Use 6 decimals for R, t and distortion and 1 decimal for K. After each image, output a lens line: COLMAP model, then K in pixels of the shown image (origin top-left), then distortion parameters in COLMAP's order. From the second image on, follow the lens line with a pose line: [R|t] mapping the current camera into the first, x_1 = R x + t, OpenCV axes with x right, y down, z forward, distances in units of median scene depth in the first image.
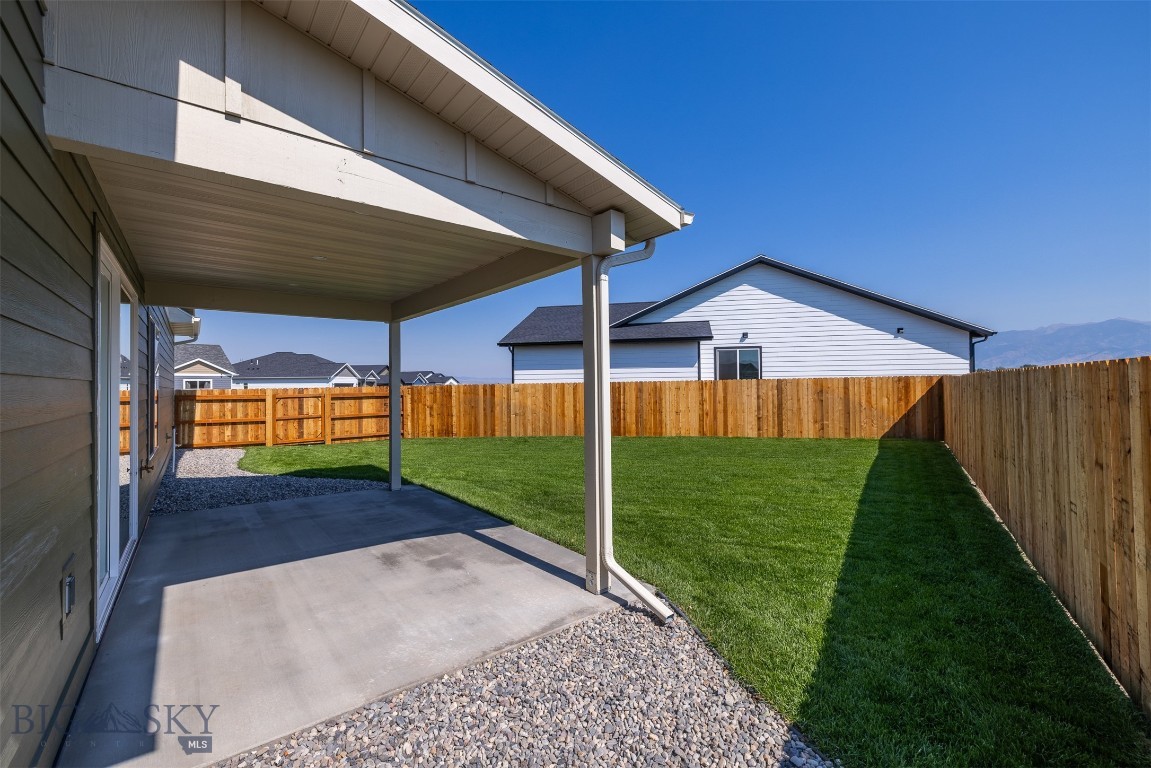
lens RADIAL K [[481.1, 0, 577.2], [0, 481.1, 381.5], [0, 0, 1]] dist [0.002742, -0.000135]
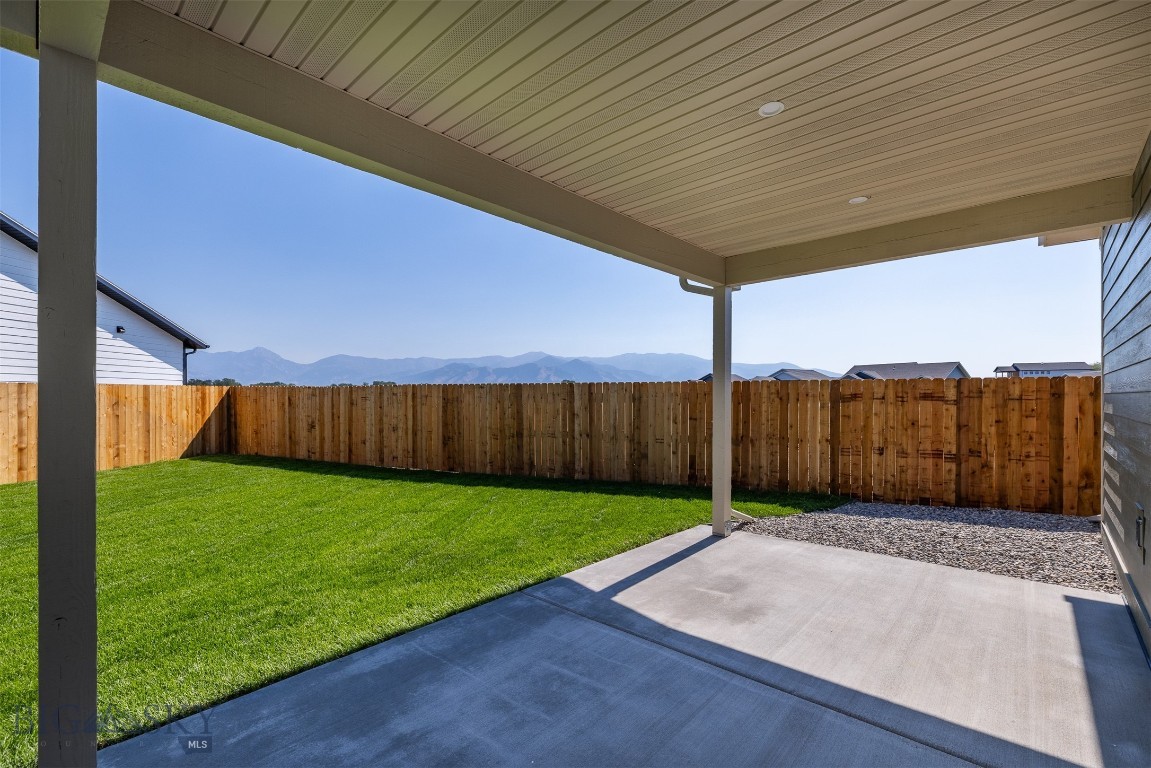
lens RADIAL K [[503.8, 0, 585.9], [0, 503.8, 401.3], [0, 0, 1]] dist [0.003293, 0.000324]
pose [[-0.149584, 0.000887, 0.988749, -0.333726], [-0.003302, 0.999994, -0.001397, 0.016194], [-0.988744, -0.003474, -0.149580, 0.412225]]
